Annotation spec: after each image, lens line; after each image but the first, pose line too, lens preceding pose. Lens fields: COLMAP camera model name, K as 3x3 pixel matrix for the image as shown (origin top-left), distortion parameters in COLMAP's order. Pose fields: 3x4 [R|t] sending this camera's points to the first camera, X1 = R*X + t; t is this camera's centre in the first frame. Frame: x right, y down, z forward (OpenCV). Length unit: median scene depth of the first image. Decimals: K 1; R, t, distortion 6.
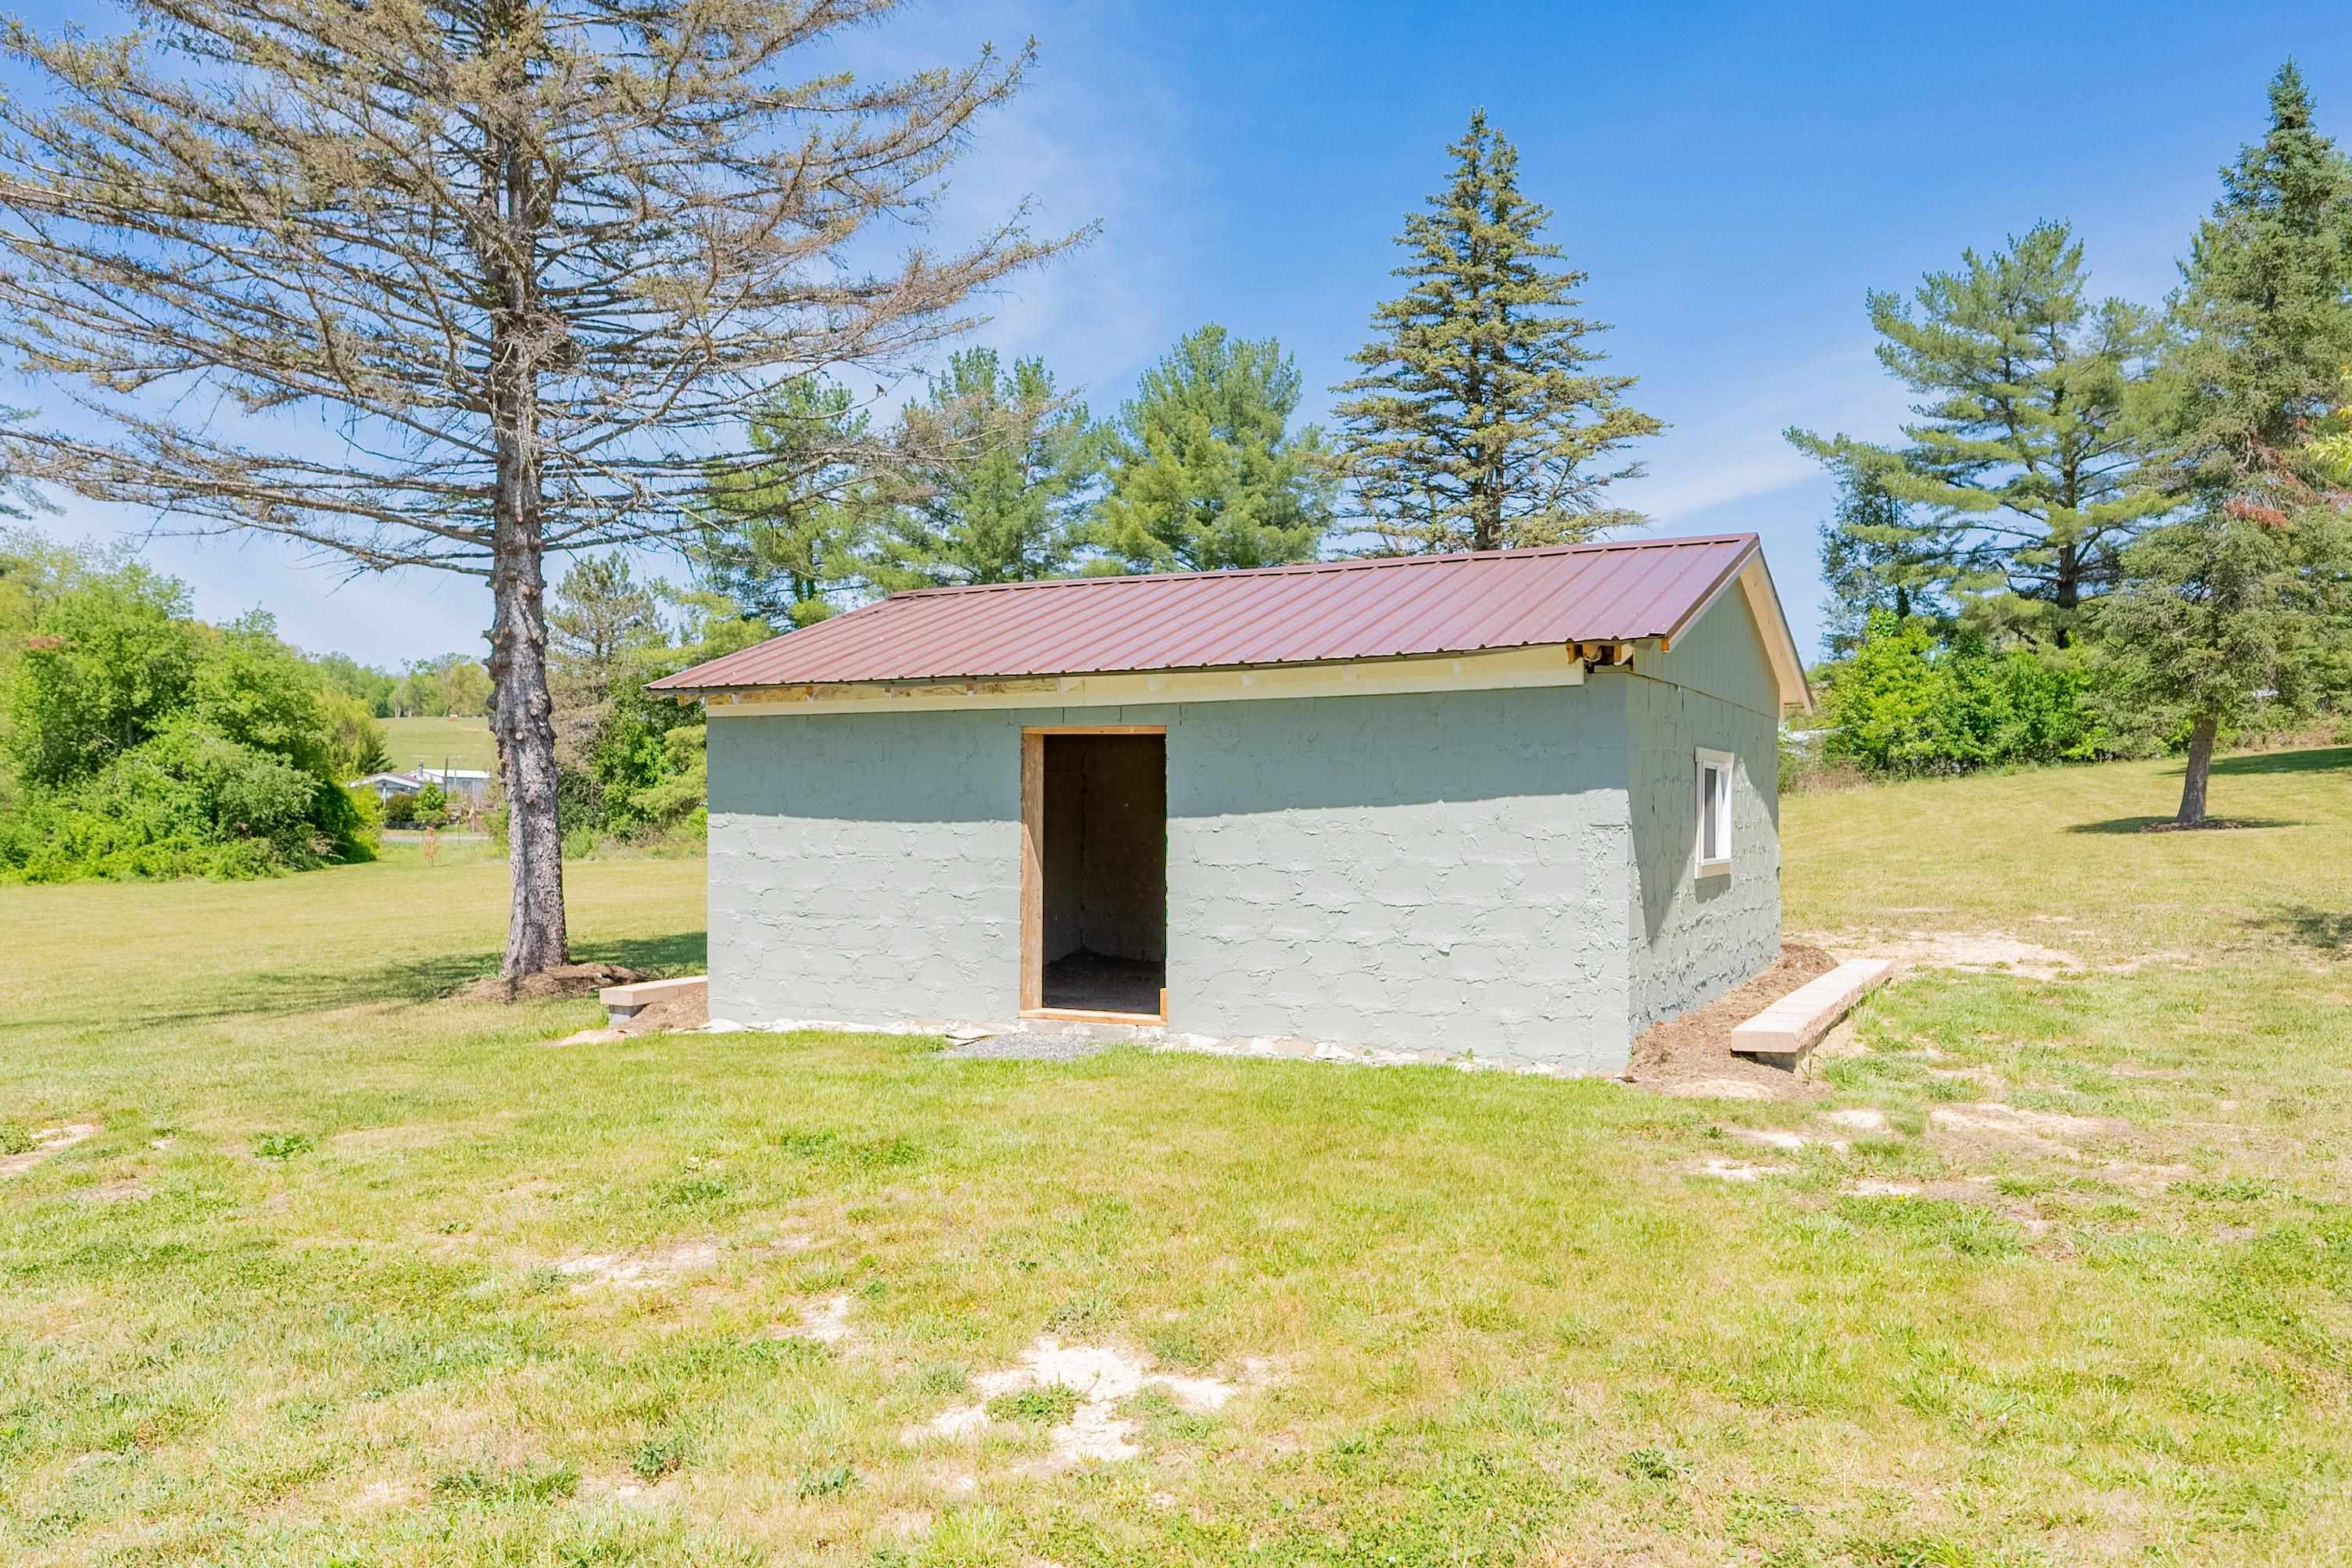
lens RADIAL K [[1737.1, 0, 1176.0], [0, 1737.1, 784.0], [0, 0, 1]] dist [-0.003403, -0.002173]
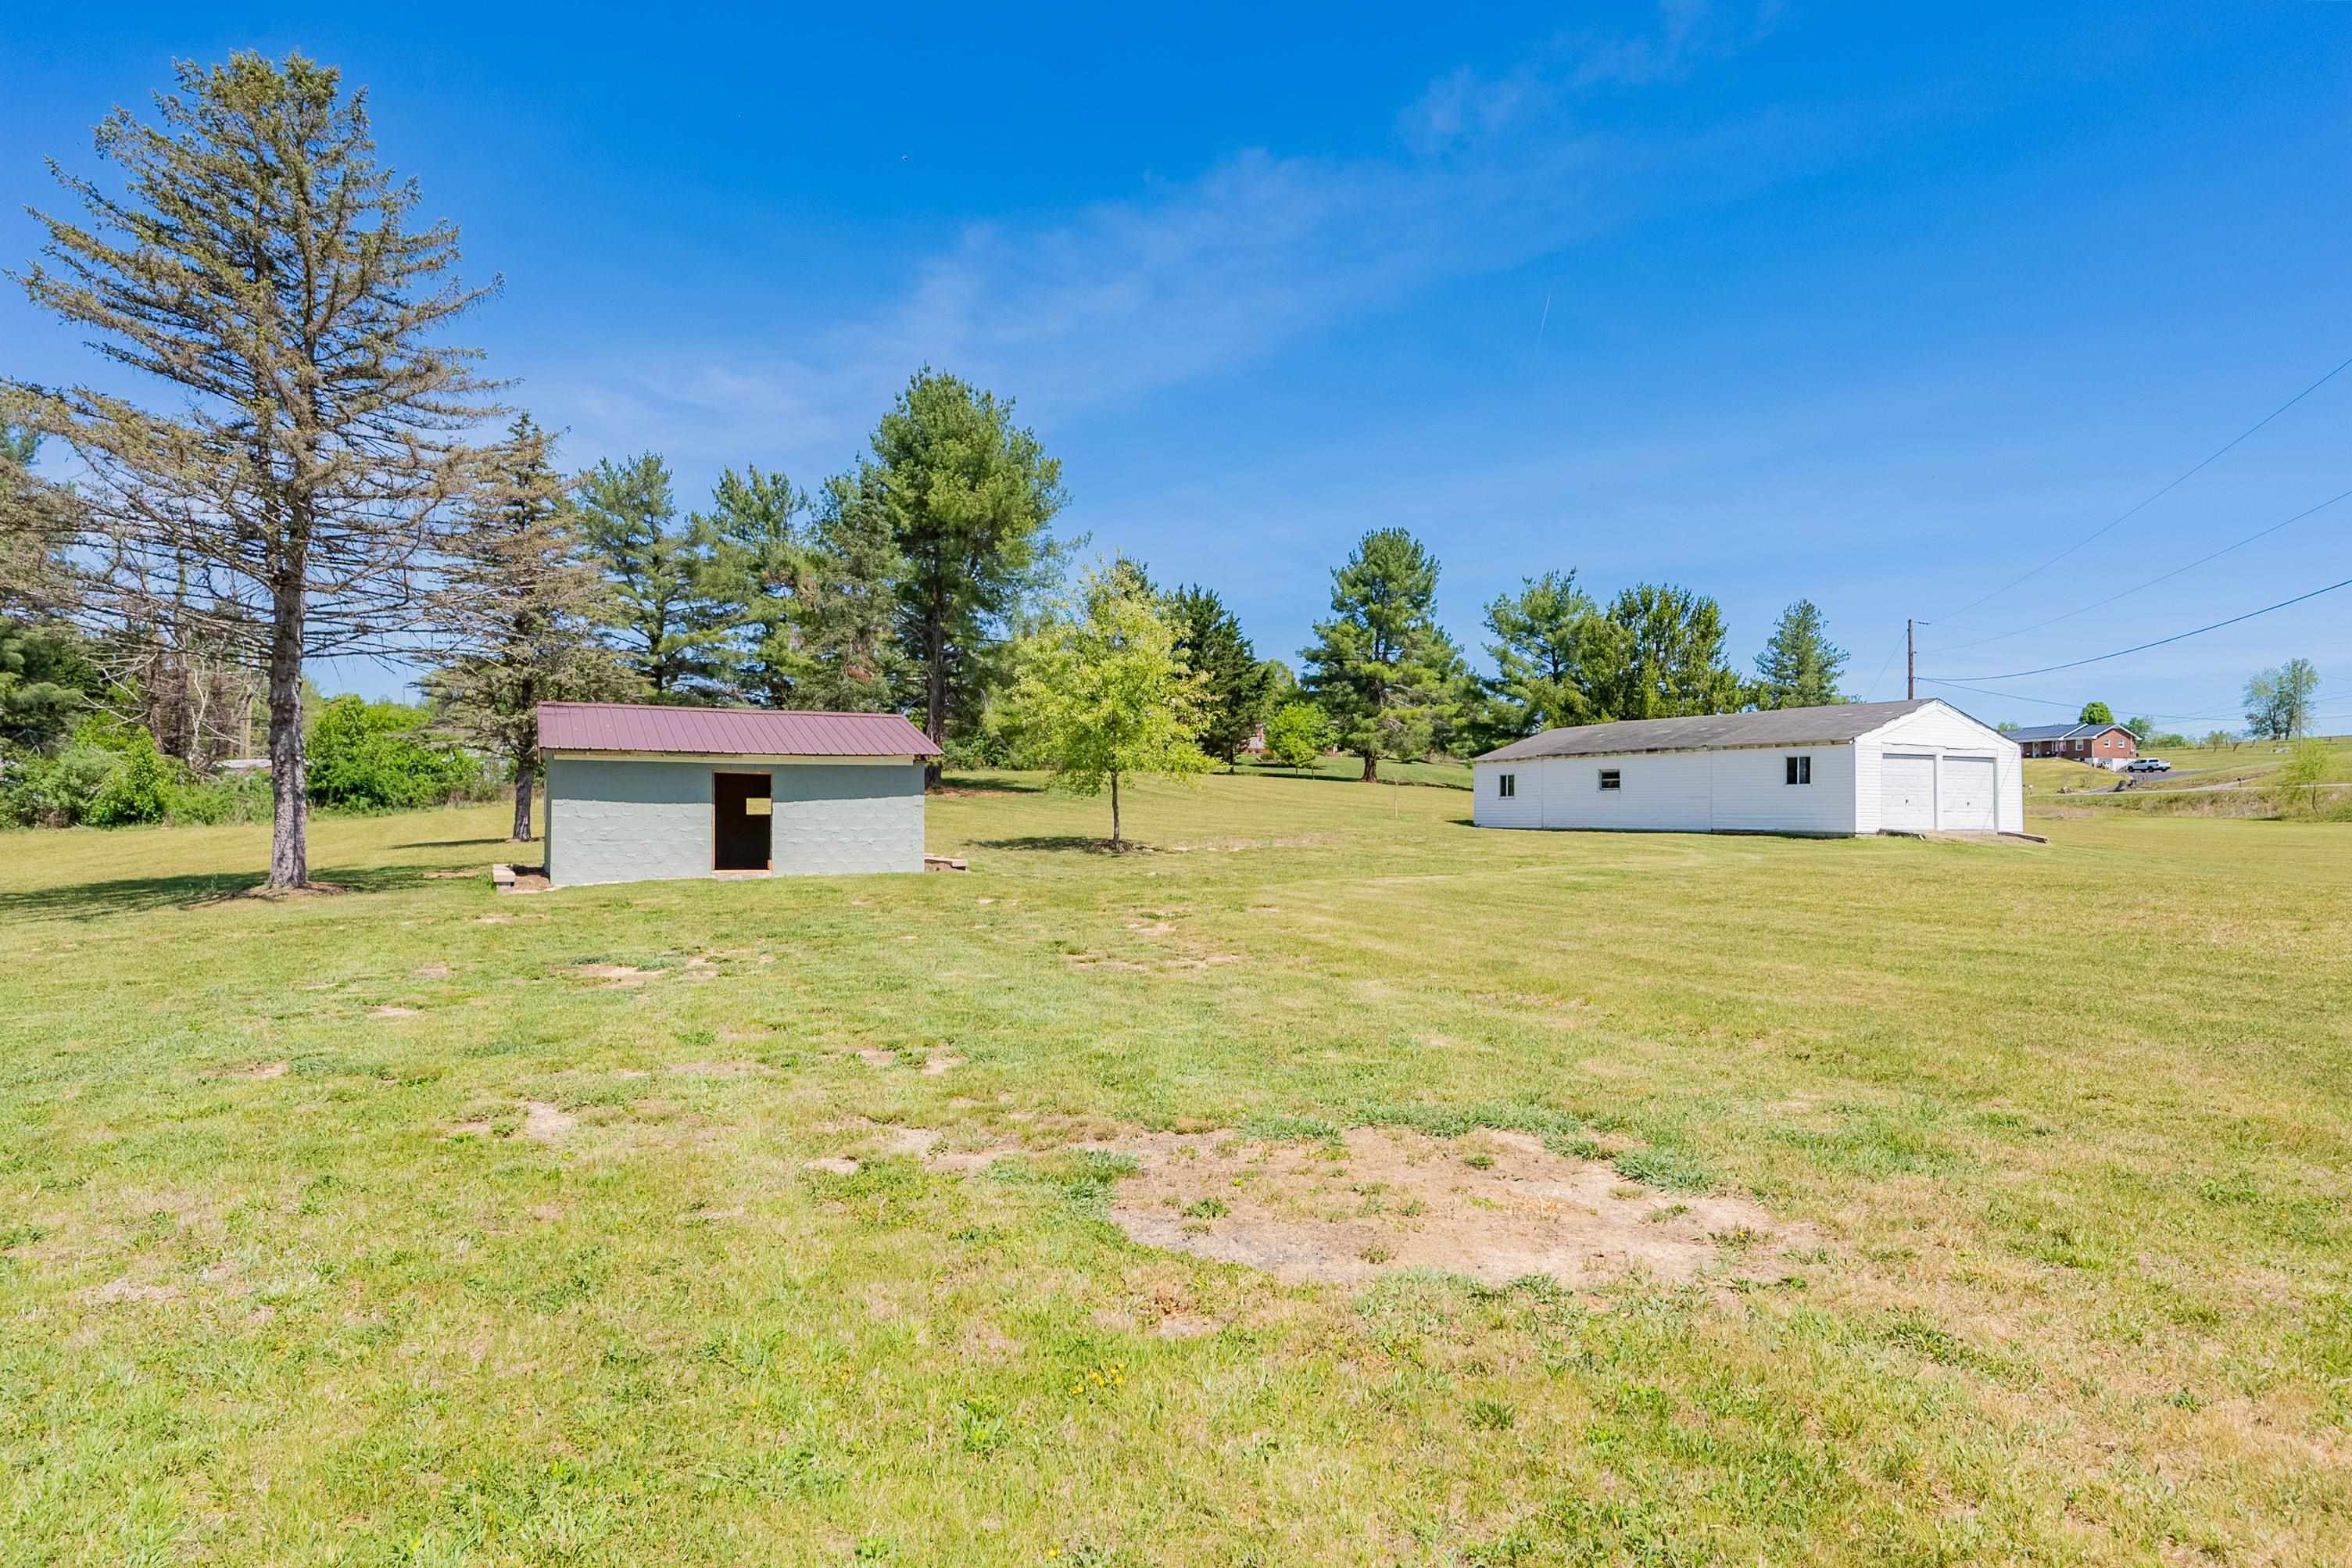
lens RADIAL K [[1376.4, 0, 1181.4], [0, 1376.4, 839.7], [0, 0, 1]] dist [0.001449, 0.000273]
pose [[0.582941, -0.008889, 0.812466, -0.243452], [-0.013036, 0.999709, 0.020291, 0.004217], [-0.812410, -0.022420, 0.582655, -0.150743]]
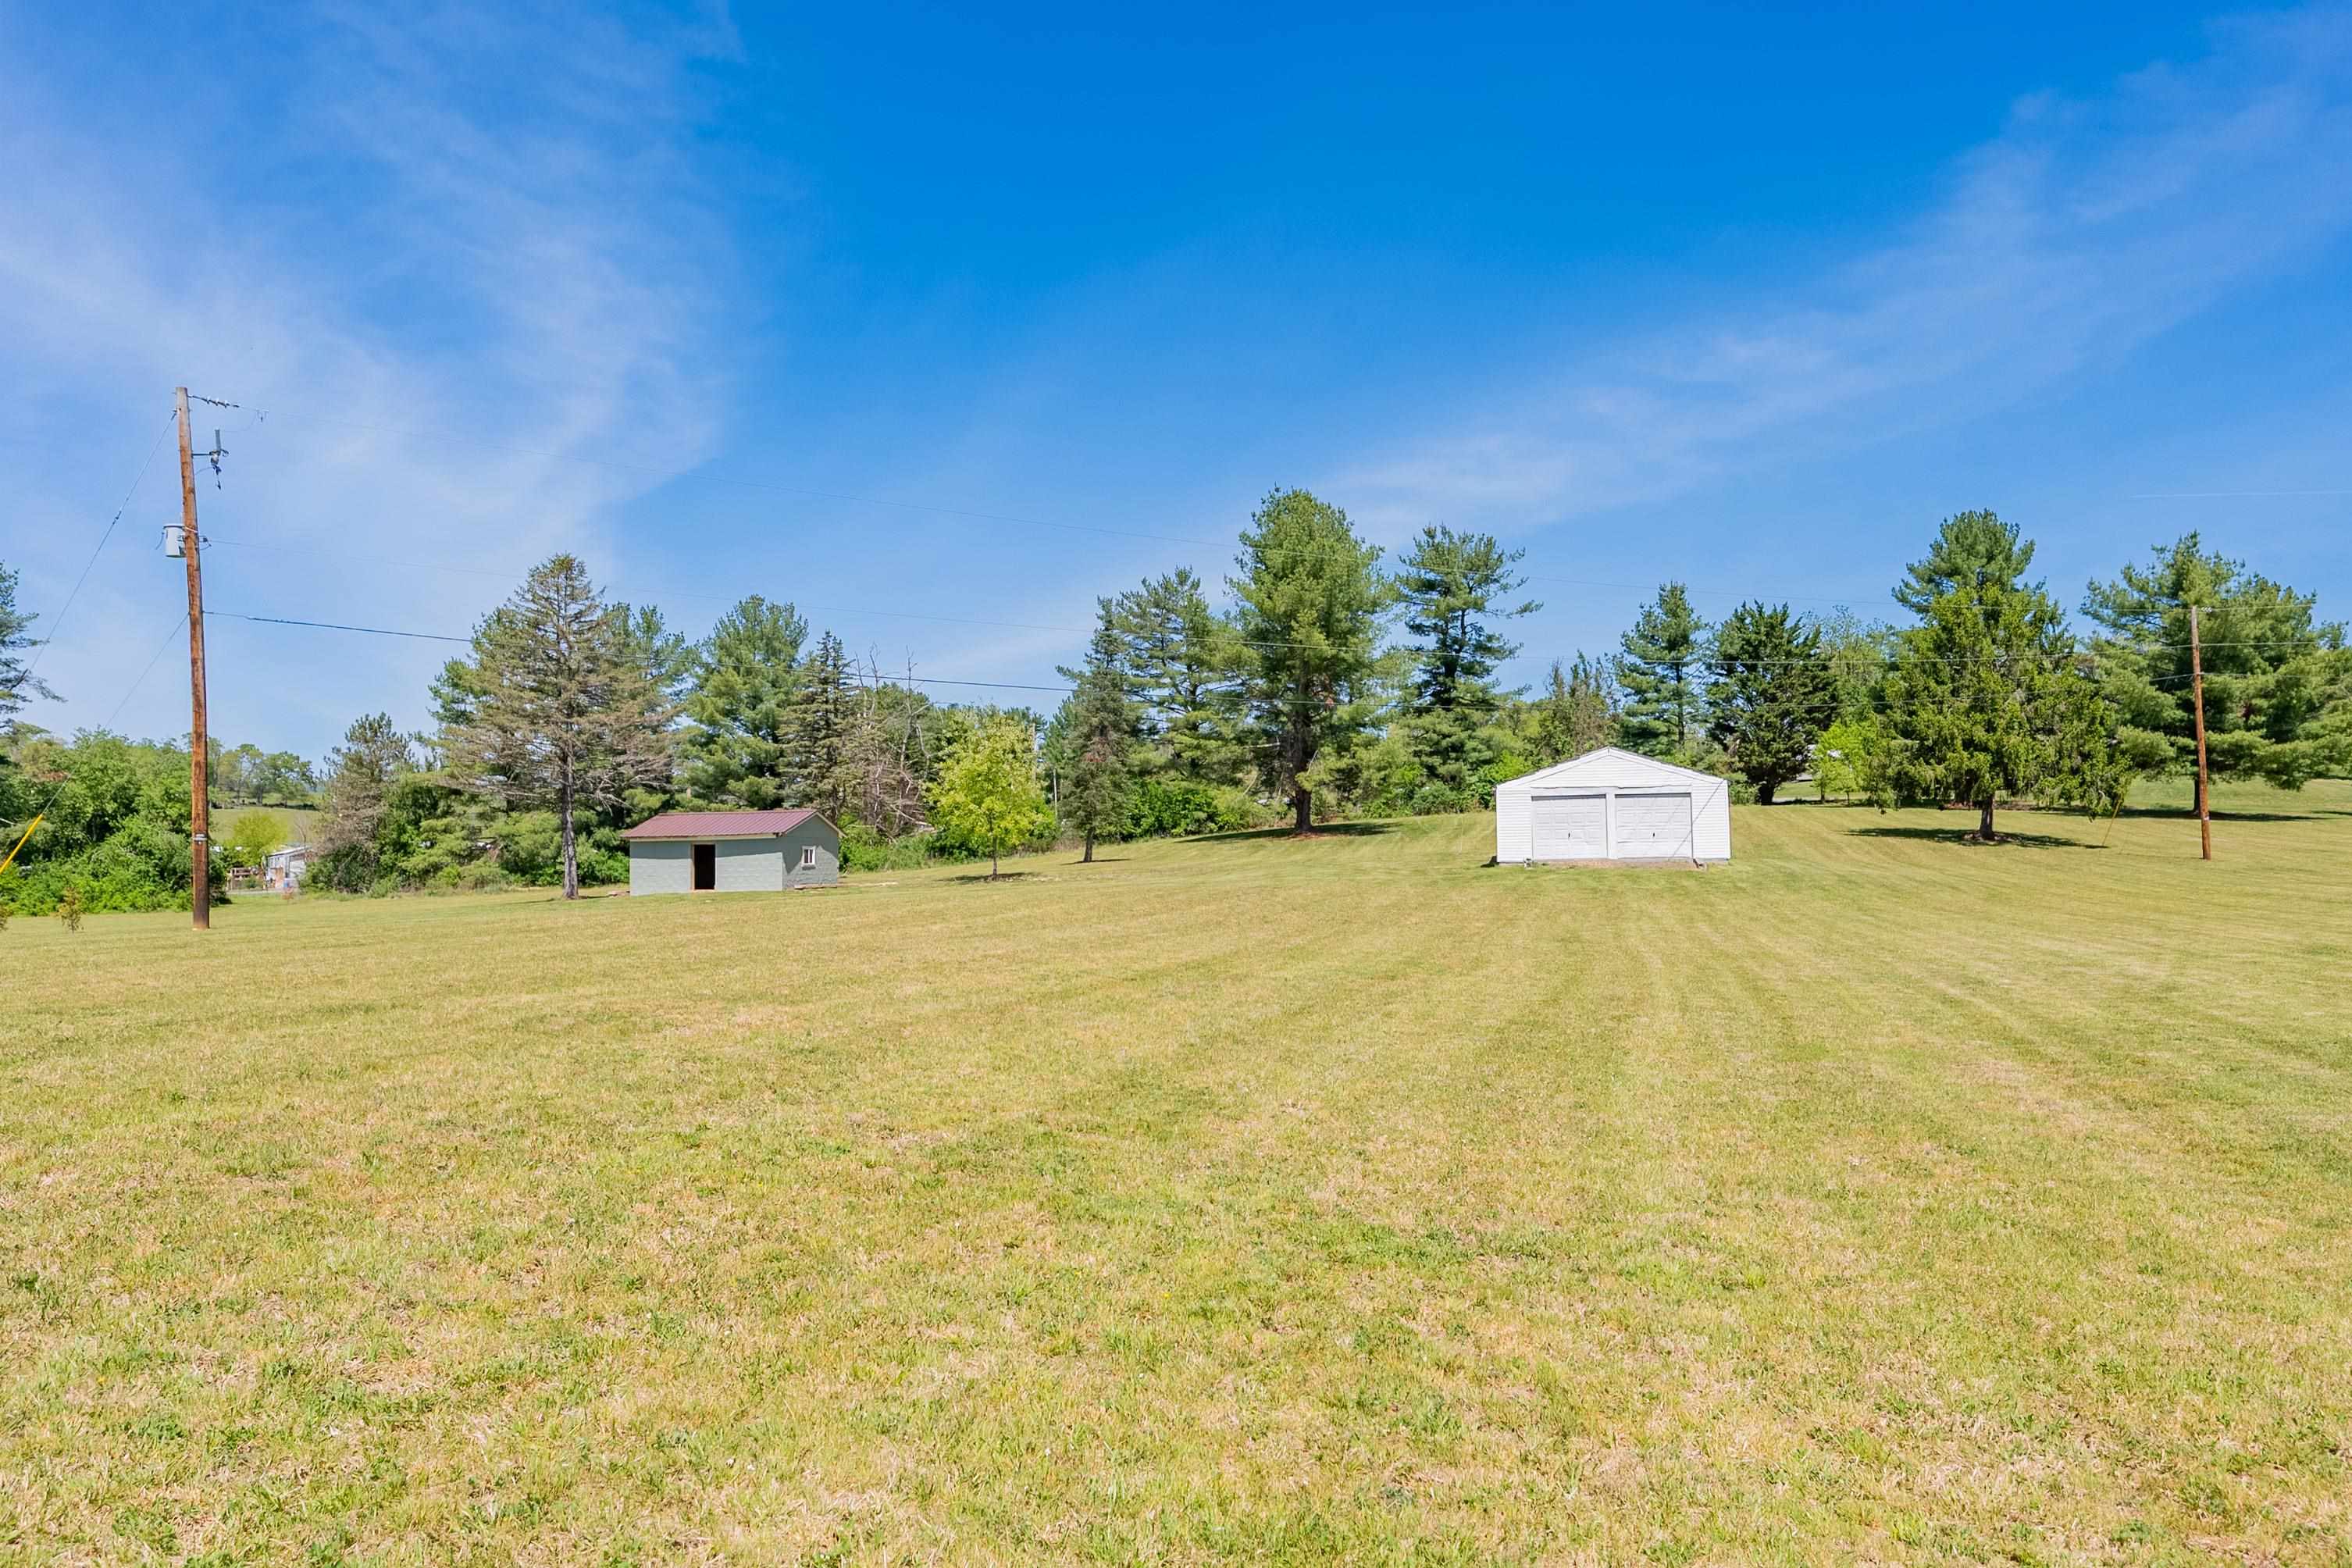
lens RADIAL K [[1660.3, 0, 1176.0], [0, 1660.3, 784.0], [0, 0, 1]] dist [0.001778, -0.002558]
pose [[0.969351, -0.001371, 0.245676, 0.021801], [0.010725, 0.999267, -0.036740, -0.001429], [-0.245445, 0.038249, 0.968656, -0.849458]]
